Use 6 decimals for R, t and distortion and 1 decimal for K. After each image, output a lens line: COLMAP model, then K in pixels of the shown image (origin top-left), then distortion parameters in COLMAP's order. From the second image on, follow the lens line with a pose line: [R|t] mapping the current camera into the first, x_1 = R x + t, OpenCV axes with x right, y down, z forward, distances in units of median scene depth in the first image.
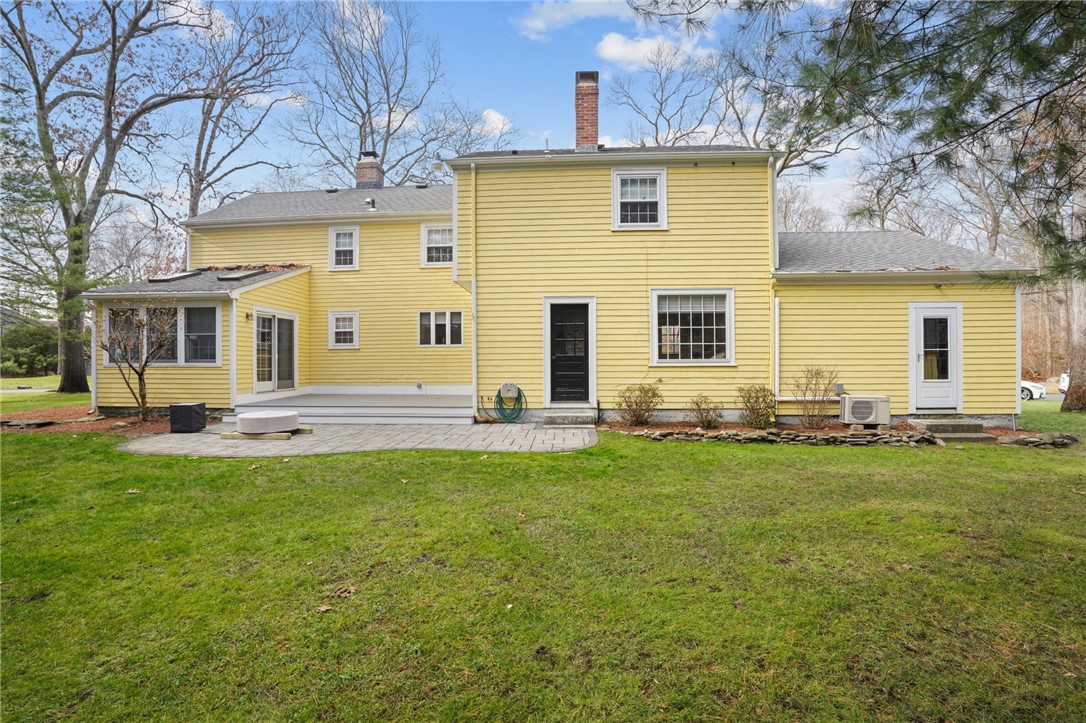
lens RADIAL K [[511.8, 0, 537.9], [0, 511.8, 363.5], [0, 0, 1]] dist [-0.053737, 0.003517]
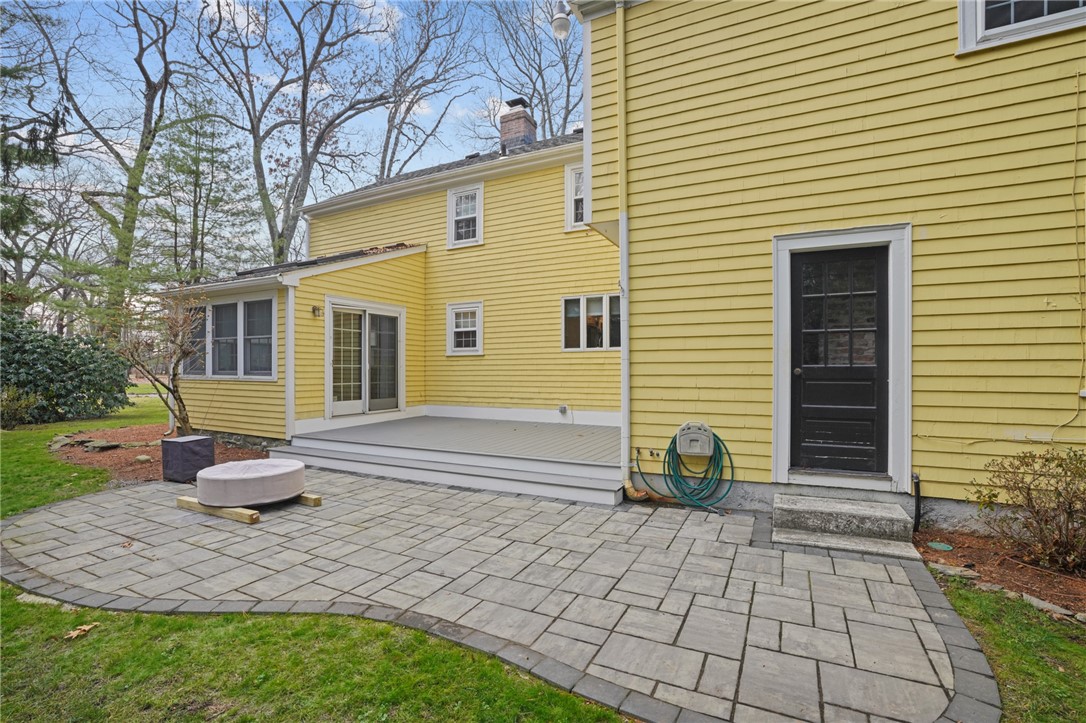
lens RADIAL K [[511.8, 0, 528.8], [0, 511.8, 371.2], [0, 0, 1]] dist [-0.053737, 0.003517]
pose [[0.914779, 0.004470, -0.403930, -0.006881], [-0.003496, 0.999989, 0.003149, -0.012061], [0.403940, -0.001469, 0.914784, 0.502263]]
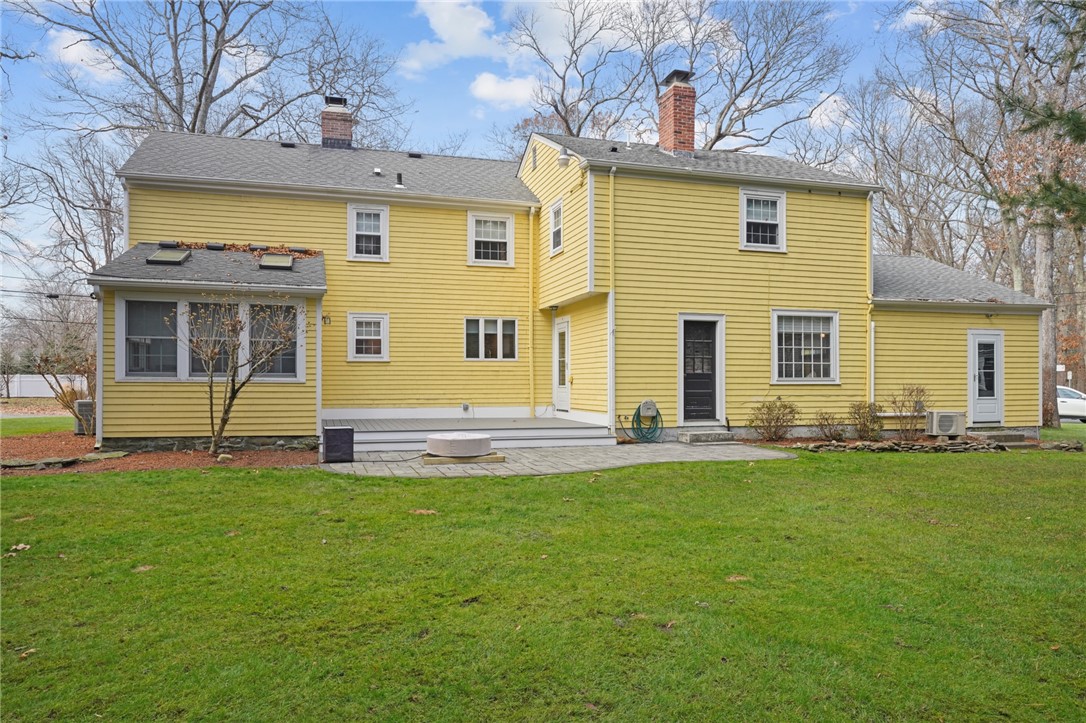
lens RADIAL K [[742.5, 0, 541.0], [0, 742.5, 383.2], [0, 0, 1]] dist [-0.004607, -0.006125]
pose [[0.934138, 0.005138, 0.356876, -0.734172], [-0.004635, 0.999987, -0.002264, 0.008550], [-0.356883, 0.000461, 0.934149, -0.227970]]
